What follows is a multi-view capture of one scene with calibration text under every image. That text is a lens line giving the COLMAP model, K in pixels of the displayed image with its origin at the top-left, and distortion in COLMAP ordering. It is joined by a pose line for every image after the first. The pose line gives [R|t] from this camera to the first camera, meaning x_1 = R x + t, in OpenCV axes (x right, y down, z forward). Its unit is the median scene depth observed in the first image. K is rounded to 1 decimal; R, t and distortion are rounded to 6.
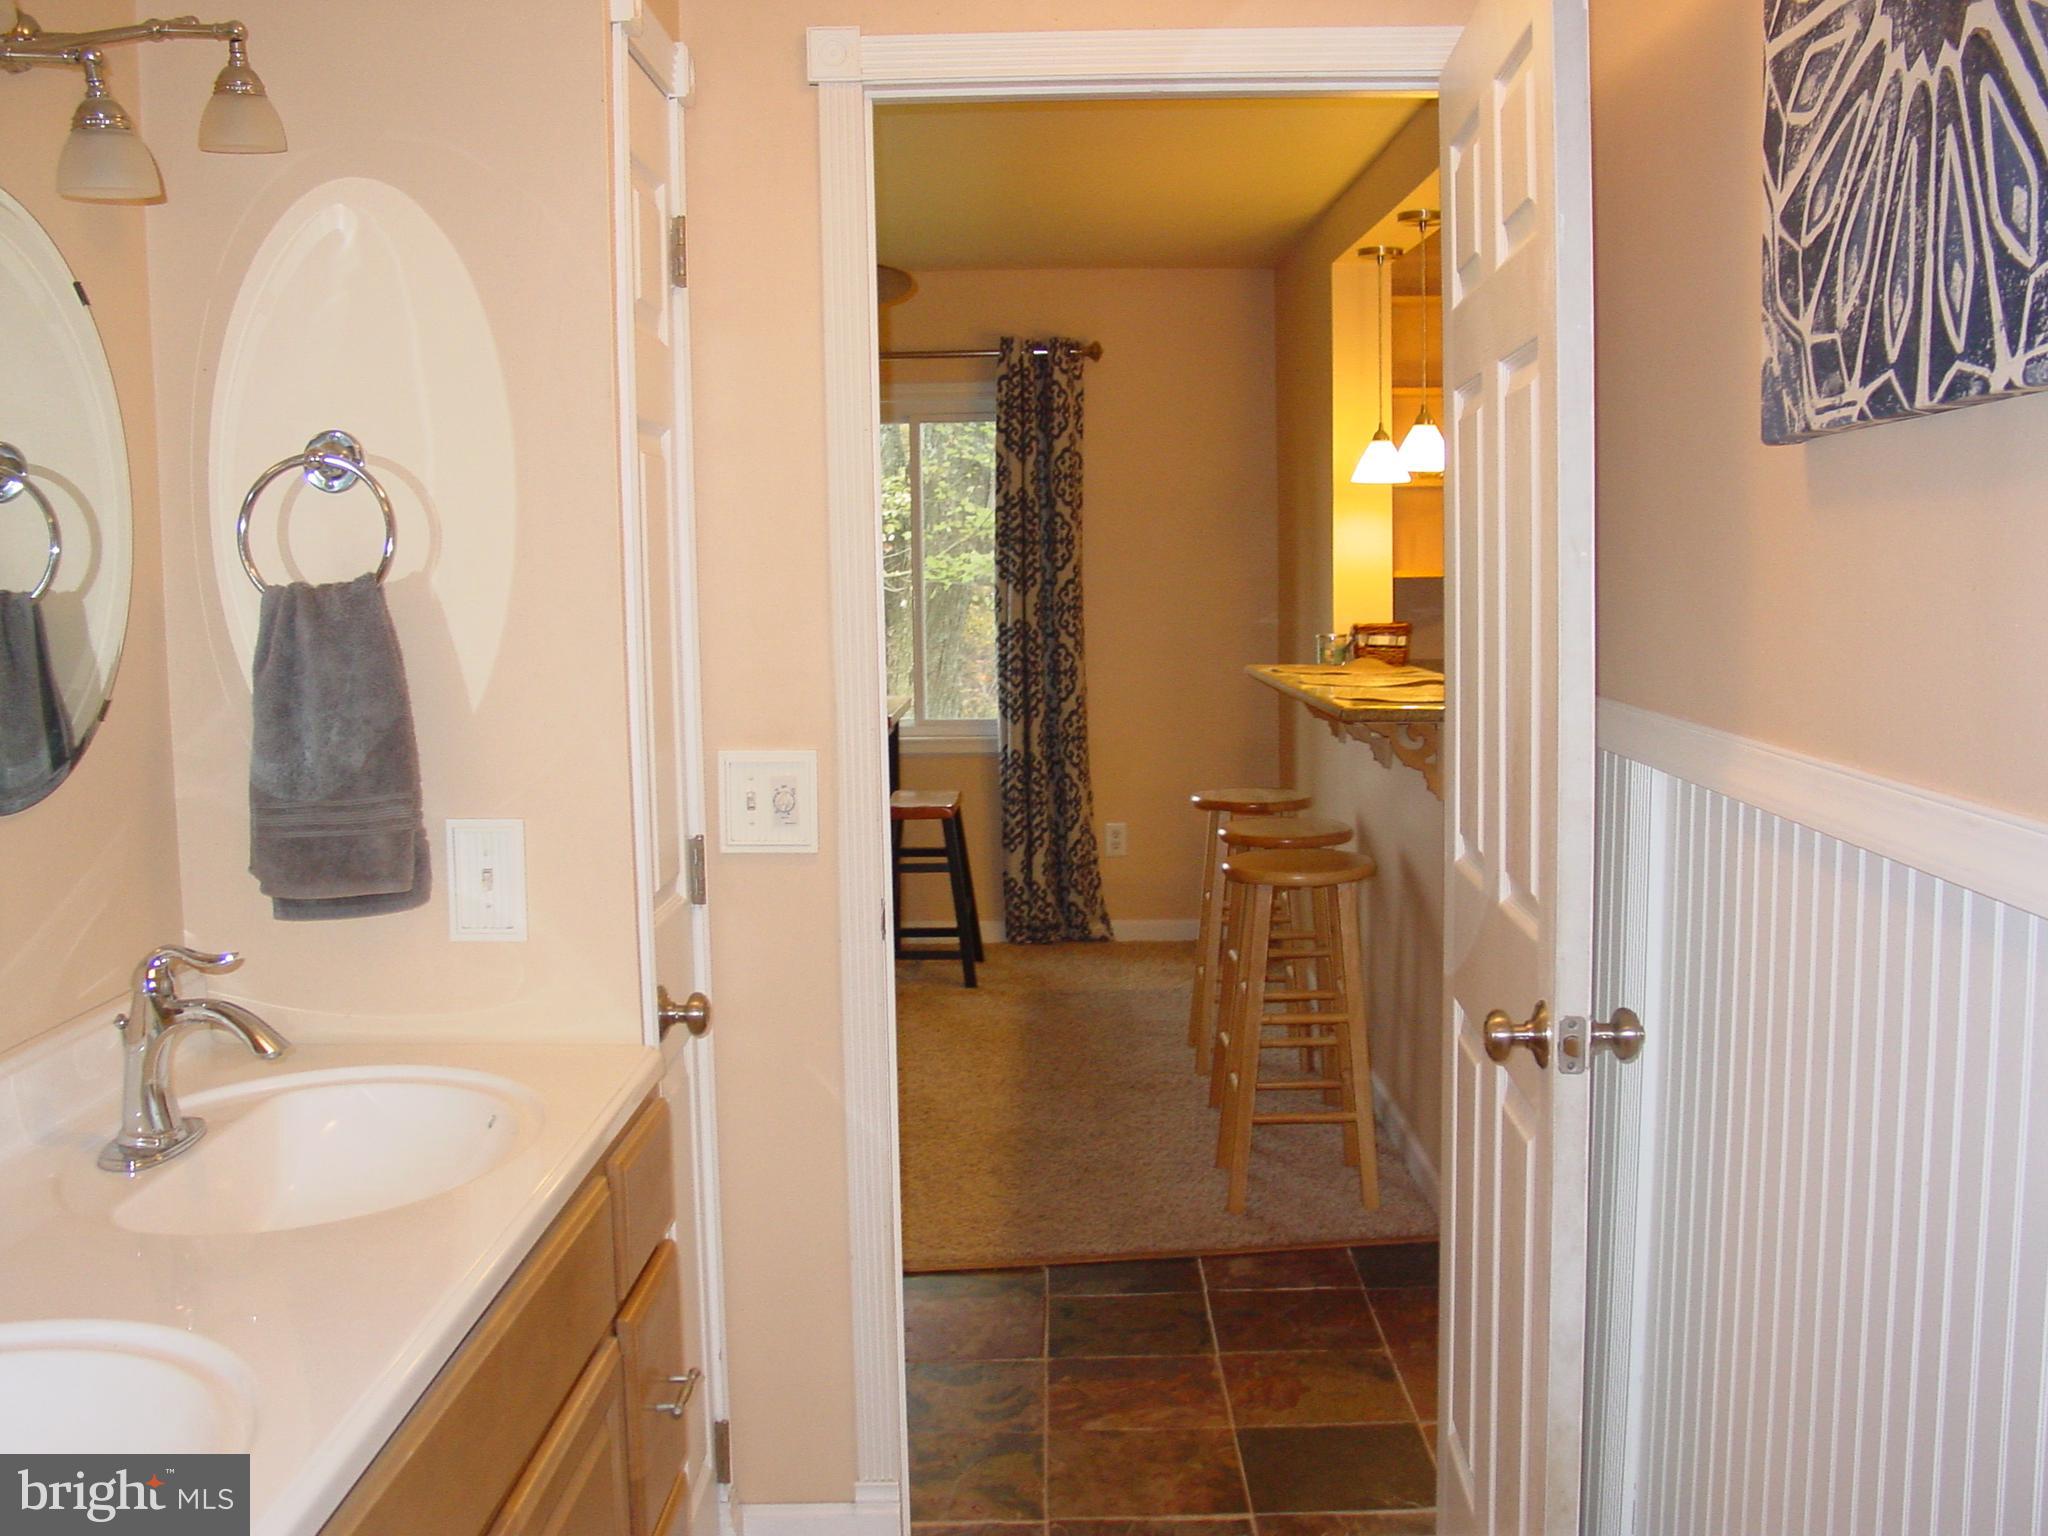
lens RADIAL K [[2082.5, 0, 1023.7], [0, 2082.5, 793.7], [0, 0, 1]] dist [-0.178620, 0.220123]
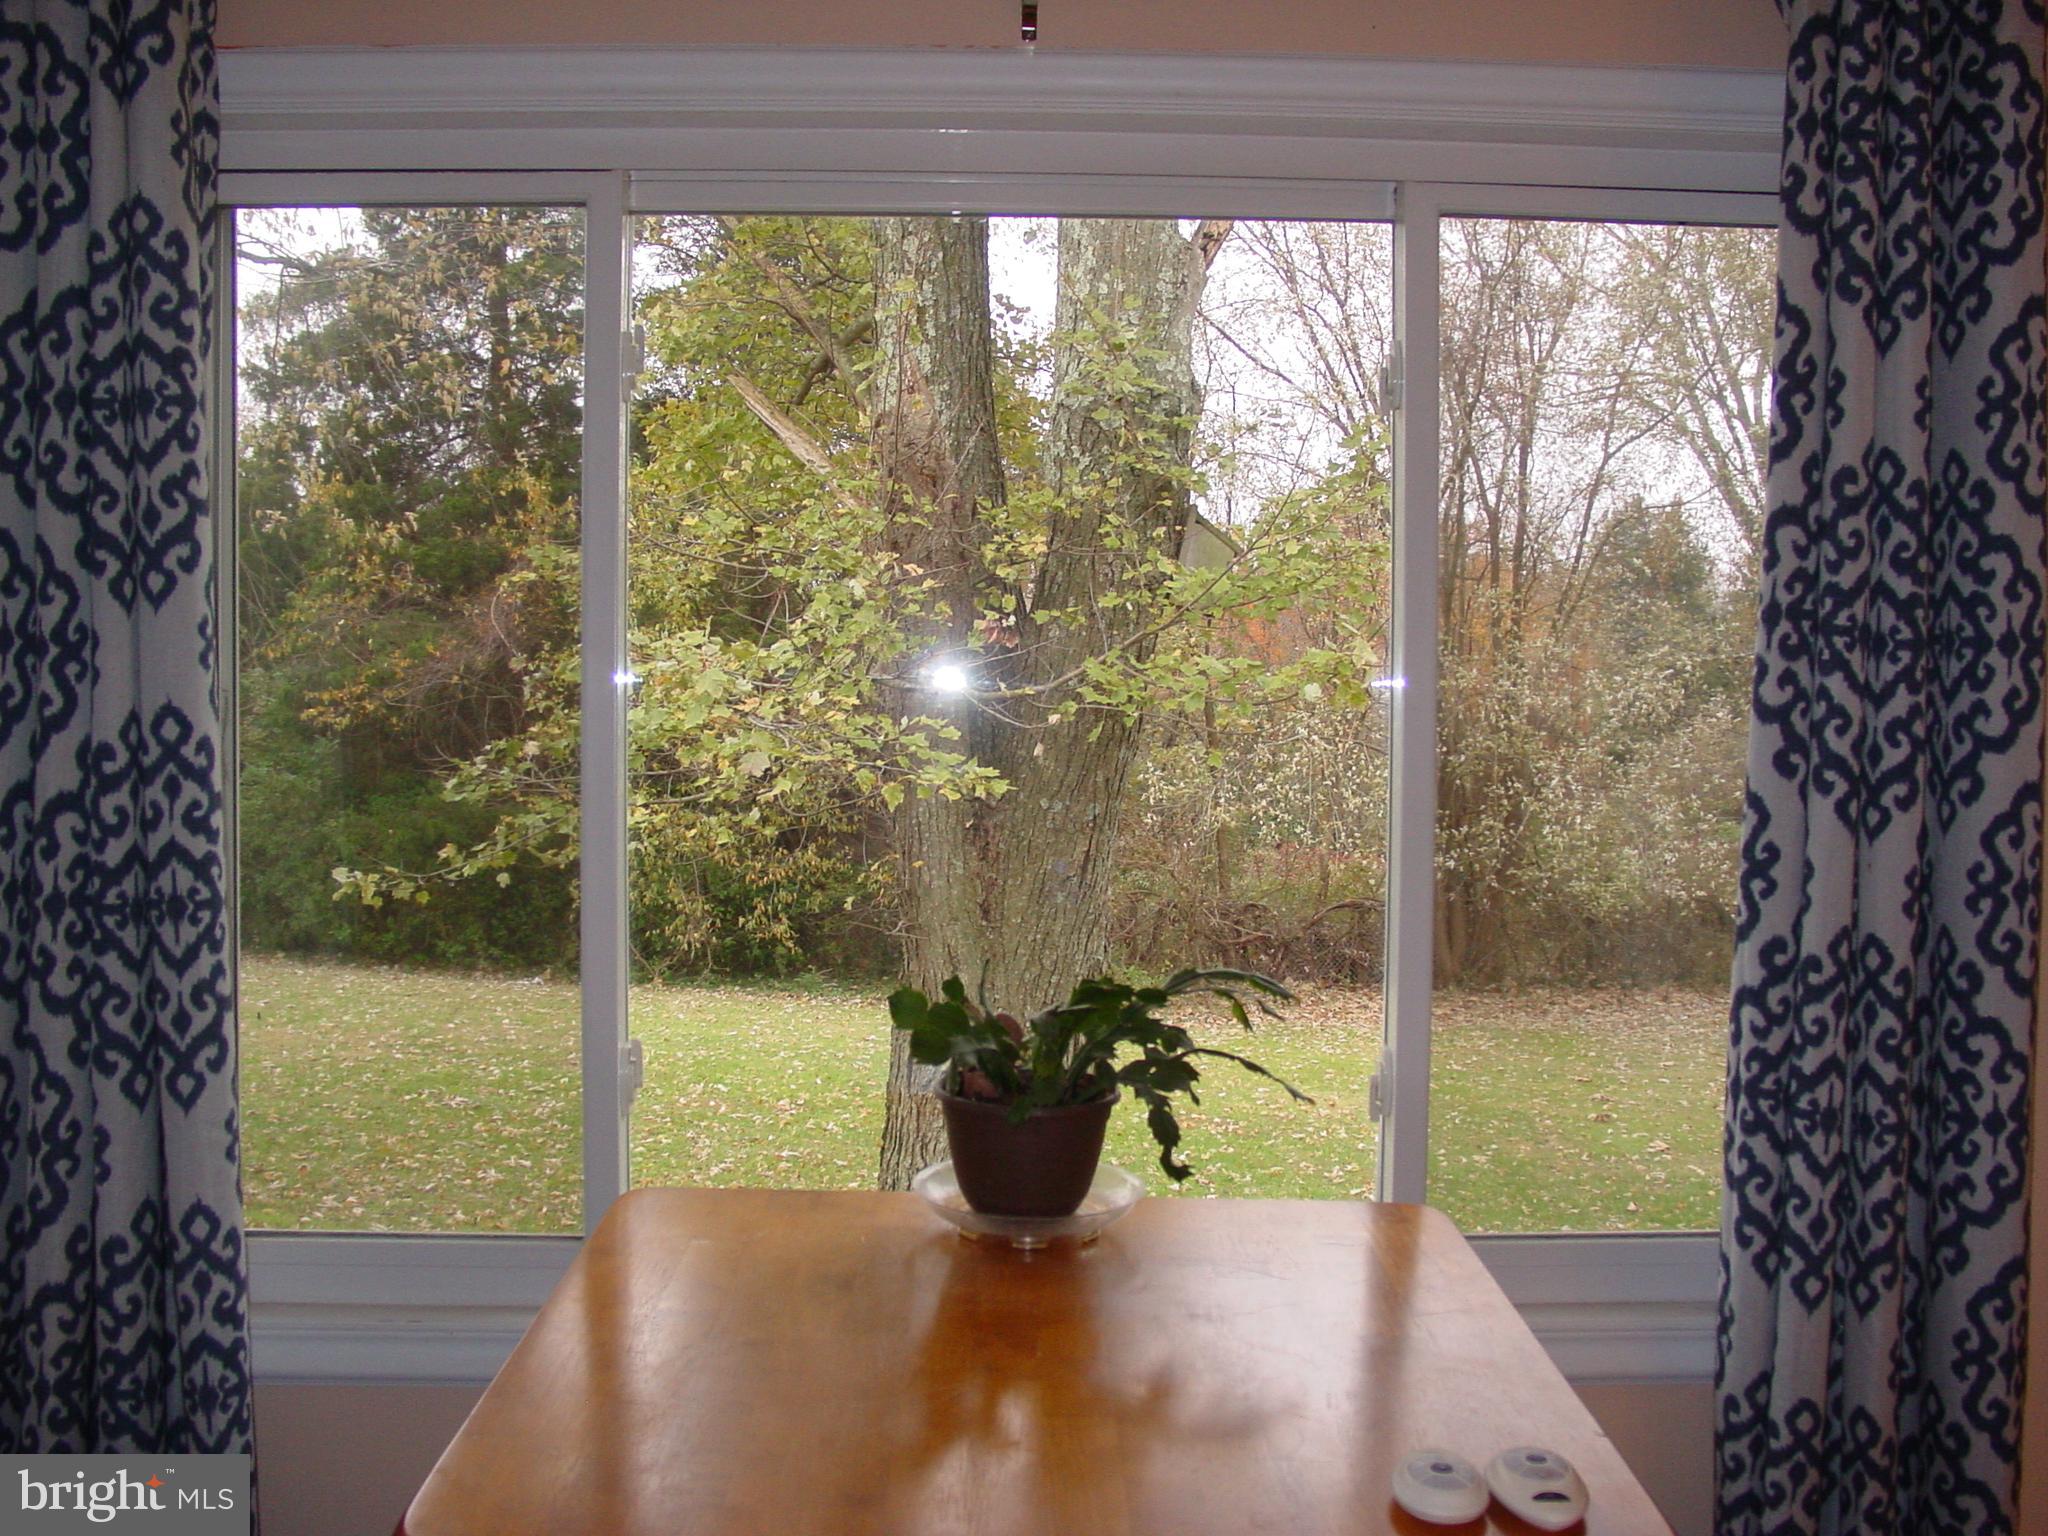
lens RADIAL K [[2082.5, 0, 1023.7], [0, 2082.5, 793.7], [0, 0, 1]] dist [-0.178620, 0.220123]
pose [[0.999151, 0.019389, 0.036339, -0.172065], [-0.017761, 0.998848, -0.044585, -0.127179], [-0.037162, 0.043902, 0.998344, 1.074398]]
